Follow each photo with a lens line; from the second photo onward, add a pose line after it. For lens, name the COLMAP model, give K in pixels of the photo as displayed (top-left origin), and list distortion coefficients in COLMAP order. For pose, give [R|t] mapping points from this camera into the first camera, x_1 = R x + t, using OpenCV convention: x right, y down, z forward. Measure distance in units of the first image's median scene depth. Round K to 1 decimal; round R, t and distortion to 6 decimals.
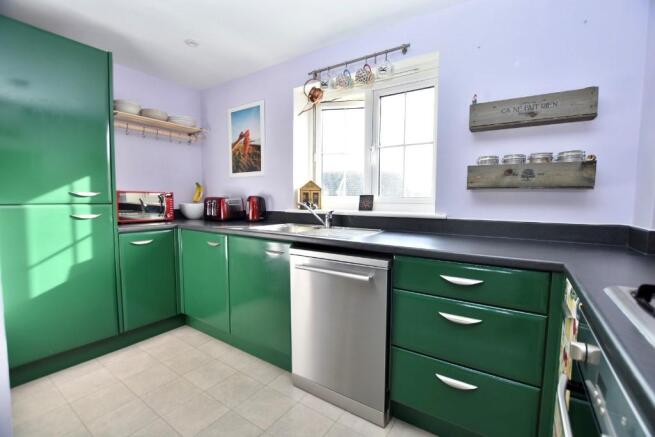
lens RADIAL K [[285.5, 0, 327.5], [0, 285.5, 218.5], [0, 0, 1]] dist [-0.030207, 0.000635]
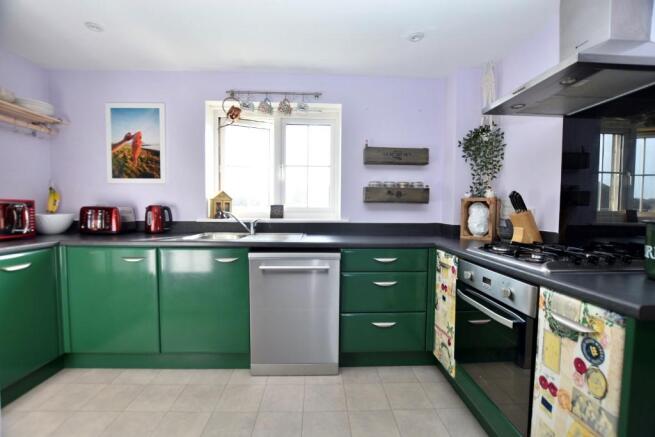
lens RADIAL K [[285.5, 0, 327.5], [0, 285.5, 218.5], [0, 0, 1]] dist [-0.030207, 0.000635]
pose [[0.809146, -0.023592, 0.587134, -0.373511], [0.037051, 0.999254, -0.010910, -0.006169], [-0.586438, 0.030582, 0.809416, -0.070965]]
